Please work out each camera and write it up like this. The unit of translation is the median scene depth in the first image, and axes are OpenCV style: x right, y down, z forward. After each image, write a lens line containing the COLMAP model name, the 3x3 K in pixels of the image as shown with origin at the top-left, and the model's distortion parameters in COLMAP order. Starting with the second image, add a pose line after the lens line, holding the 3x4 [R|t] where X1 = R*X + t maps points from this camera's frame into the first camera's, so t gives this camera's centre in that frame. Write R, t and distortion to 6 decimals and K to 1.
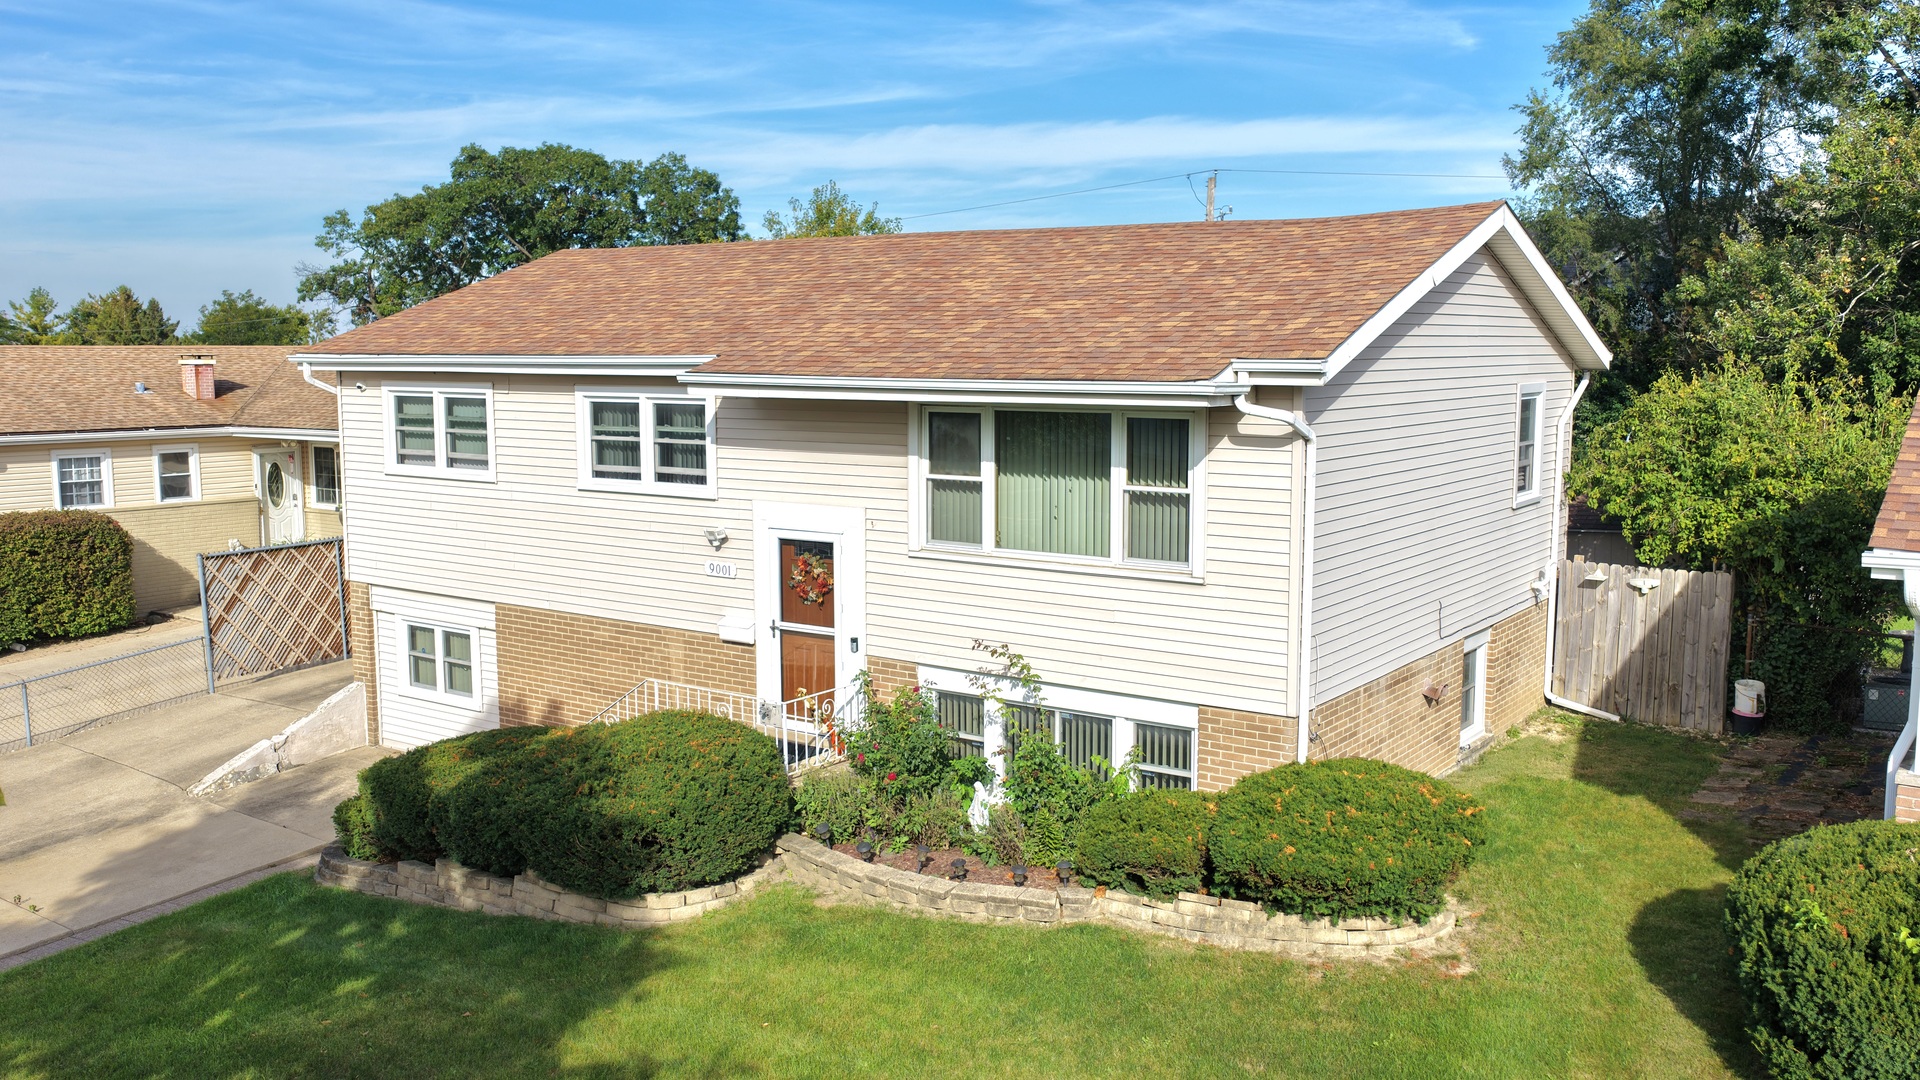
lens RADIAL K [[1603.0, 0, 960.0], [0, 1603.0, 540.0], [0, 0, 1]] dist [0.004654, 0.005970]
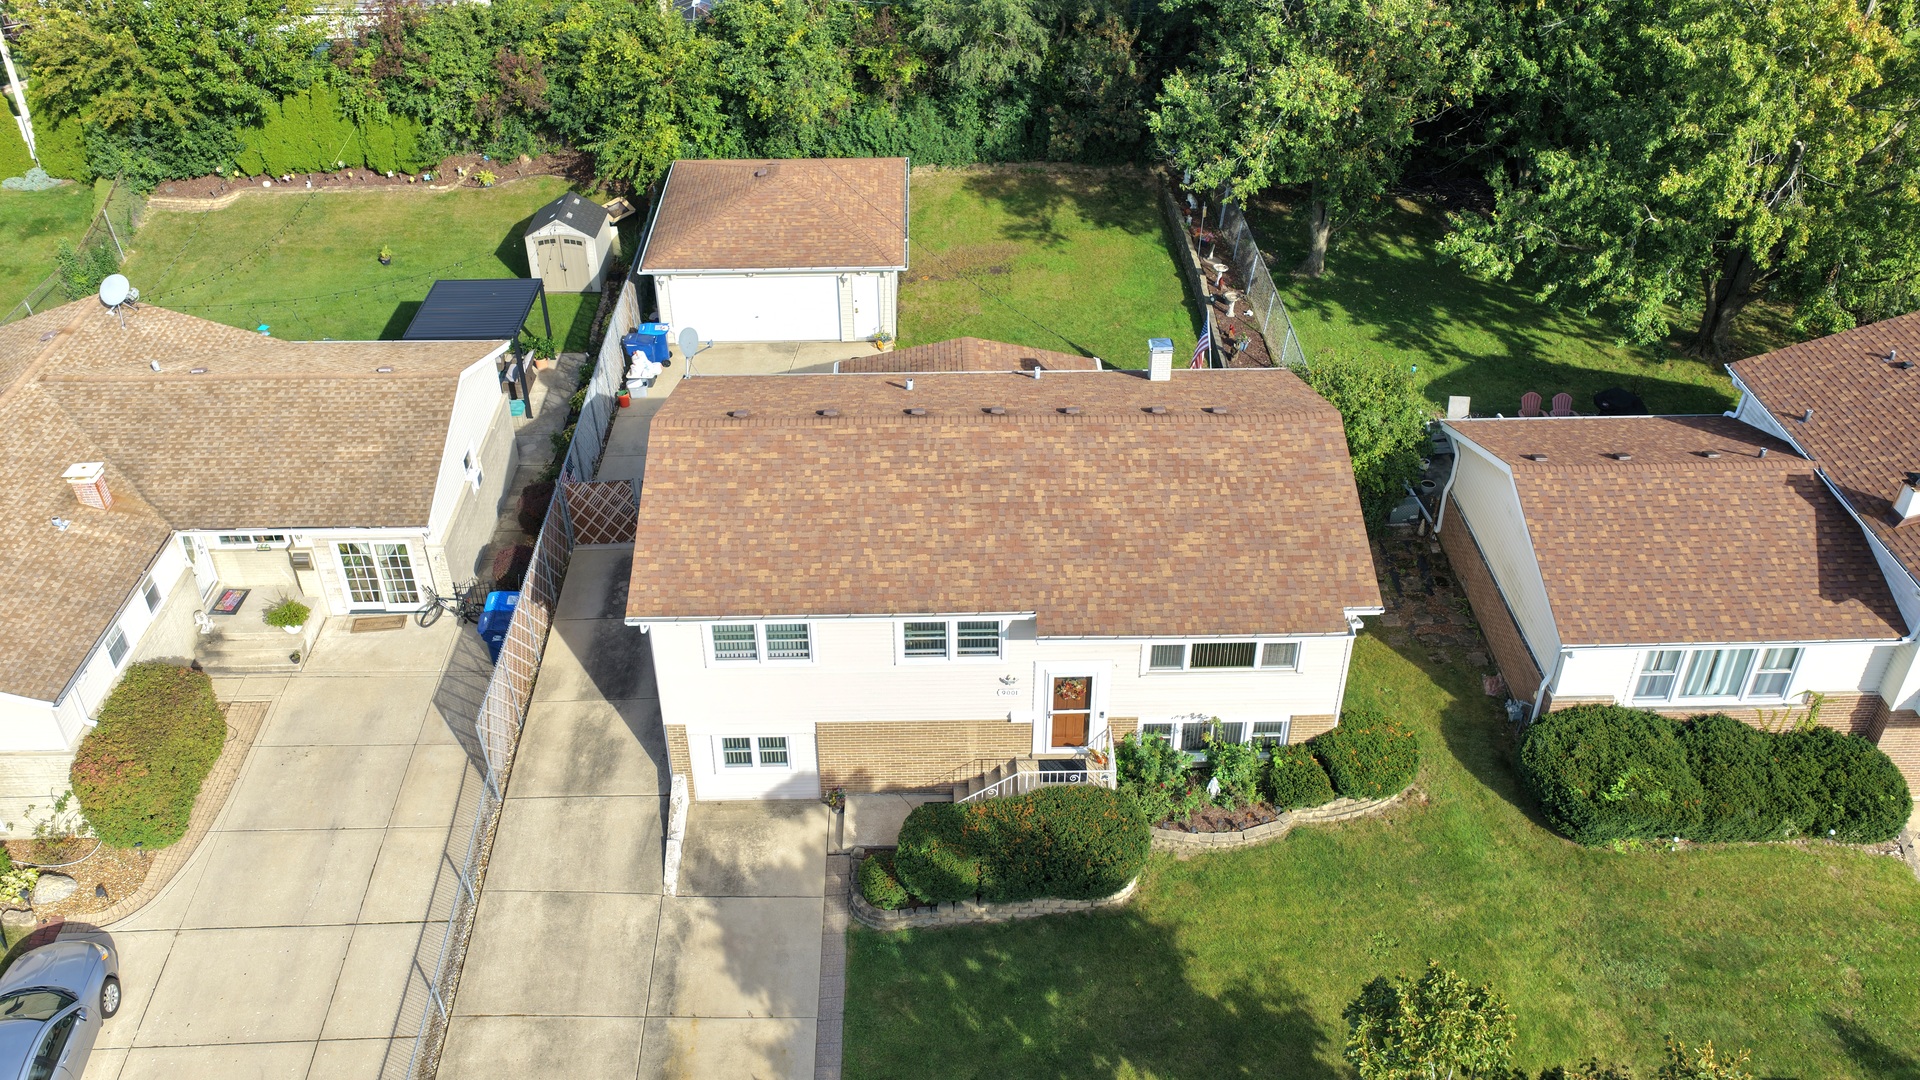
lens RADIAL K [[1603.0, 0, 960.0], [0, 1603.0, 540.0], [0, 0, 1]] dist [0.004654, 0.005970]
pose [[0.802570, -0.337342, 0.492018, -1.057203], [0.073983, 0.874678, 0.479025, -1.035775], [-0.591953, -0.348050, 0.726948, -0.241986]]
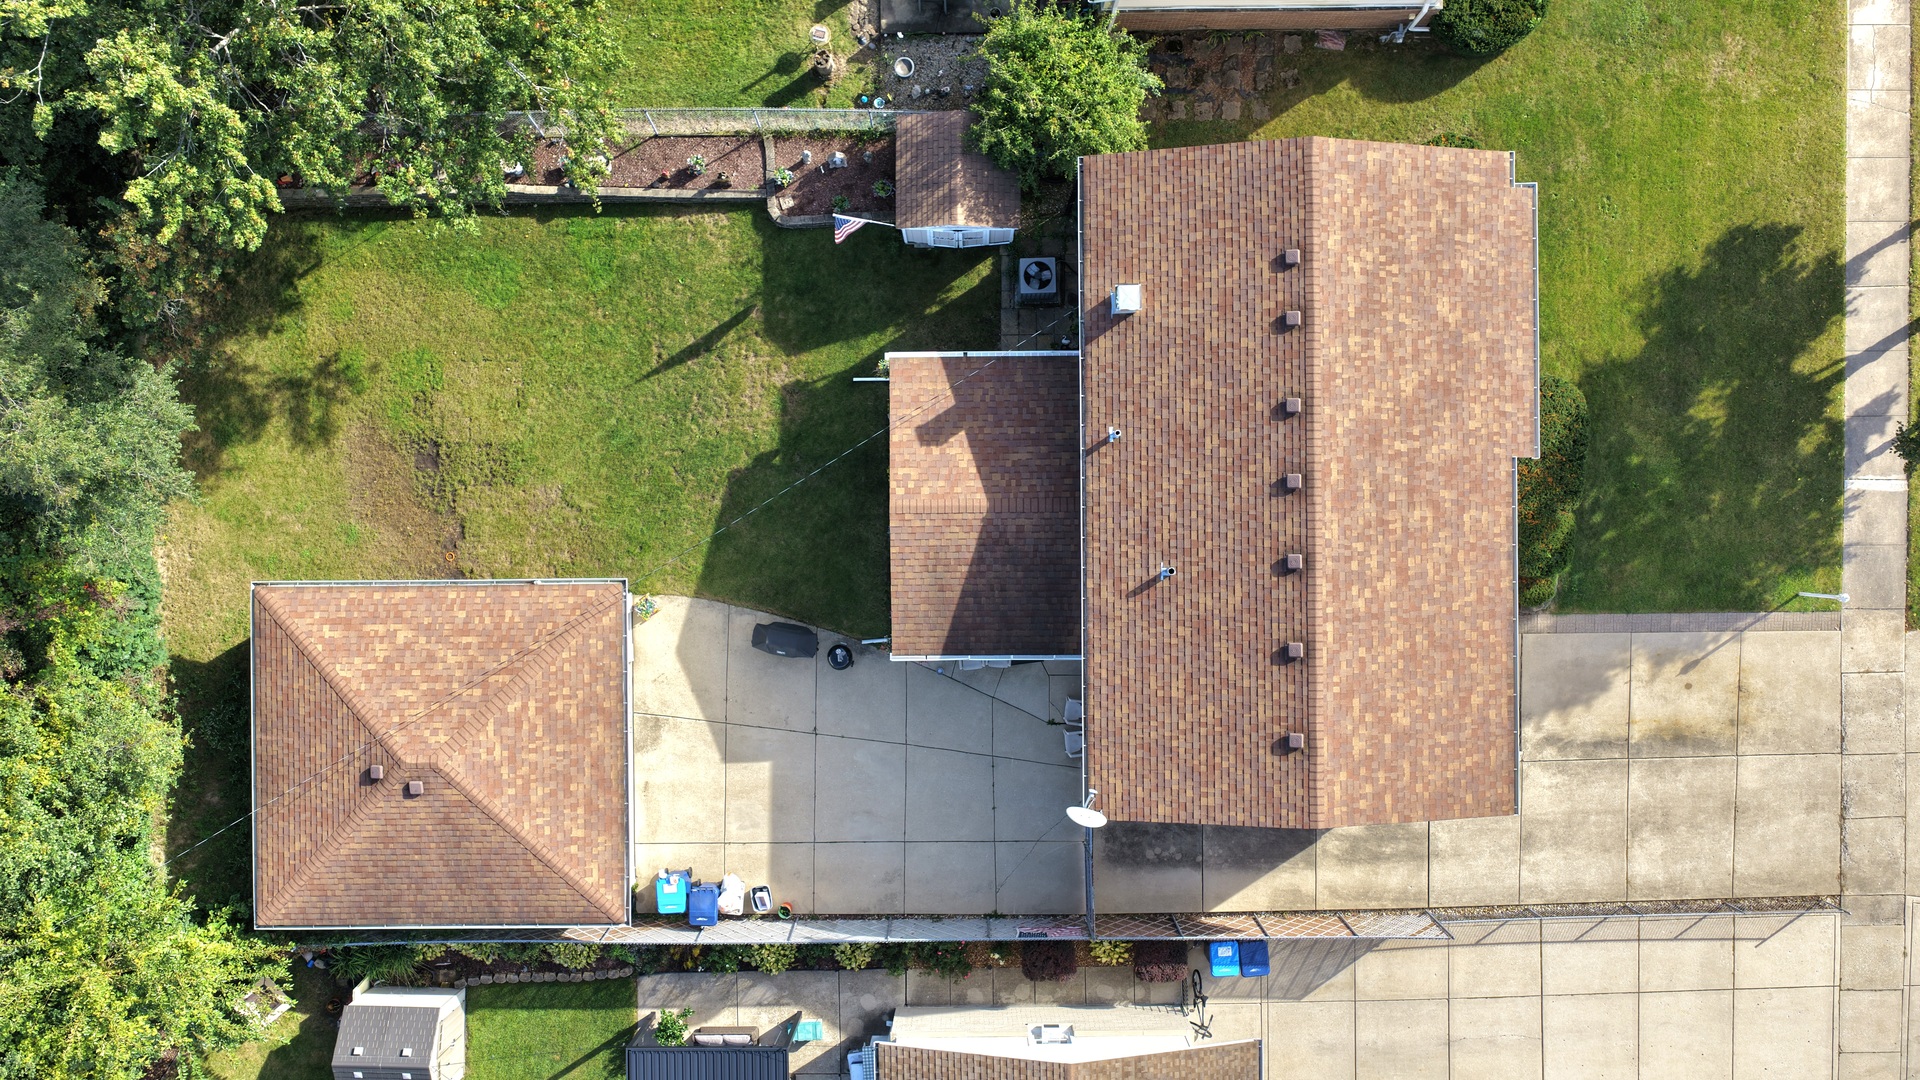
lens RADIAL K [[1603.0, 0, 960.0], [0, 1603.0, 540.0], [0, 0, 1]] dist [0.004654, 0.005970]
pose [[-0.584648, -0.811284, 0.002379, 0.125978], [0.107533, -0.074586, 0.991400, -2.155967], [-0.804129, 0.579875, 0.130846, 1.265041]]
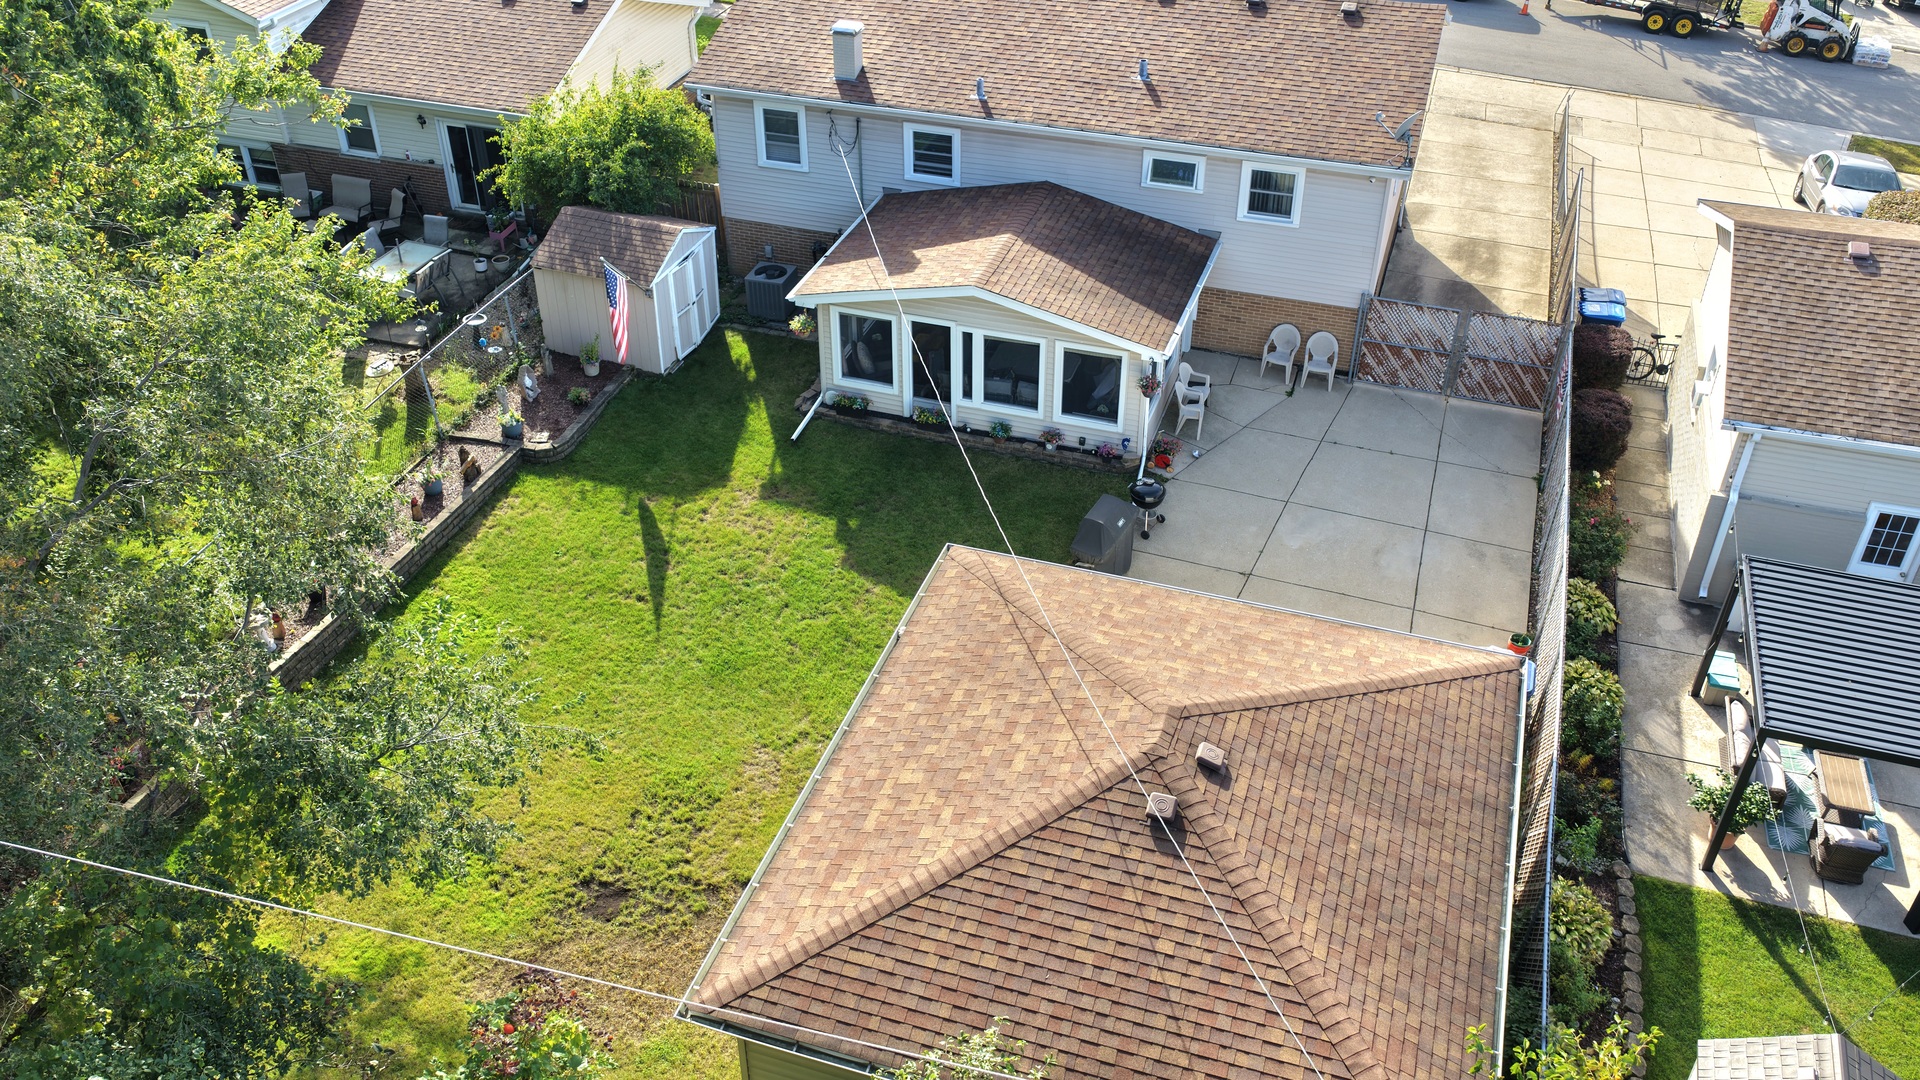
lens RADIAL K [[1603.0, 0, 960.0], [0, 1603.0, 540.0], [0, 0, 1]] dist [0.004654, 0.005970]
pose [[-0.956719, 0.169103, -0.236839, 0.639388], [-0.035160, 0.740712, 0.670902, -1.020280], [0.288881, 0.650192, -0.702708, 2.826089]]
